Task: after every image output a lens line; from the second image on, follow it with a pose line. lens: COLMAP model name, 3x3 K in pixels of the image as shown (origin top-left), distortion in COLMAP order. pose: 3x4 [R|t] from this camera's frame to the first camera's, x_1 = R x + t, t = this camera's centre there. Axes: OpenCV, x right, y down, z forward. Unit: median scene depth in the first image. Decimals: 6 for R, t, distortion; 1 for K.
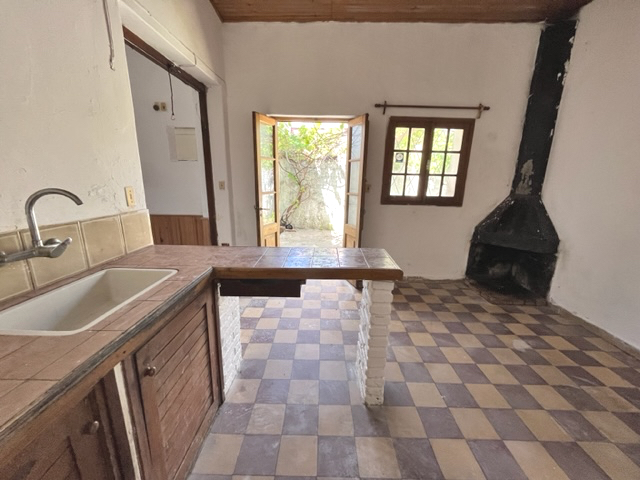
lens RADIAL K [[259.8, 0, 319.5], [0, 259.8, 239.7], [0, 0, 1]] dist [0.000003, -0.000050]
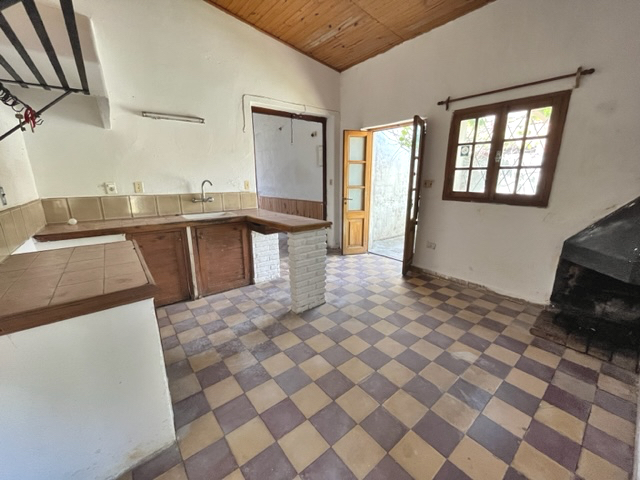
lens RADIAL K [[259.8, 0, 319.5], [0, 259.8, 239.7], [0, 0, 1]] dist [0.000003, -0.000050]
pose [[0.637816, 0.159939, -0.753399, 0.766620], [-0.162917, 0.984083, 0.070988, 0.021408], [0.752761, 0.077464, 0.653720, 0.006262]]
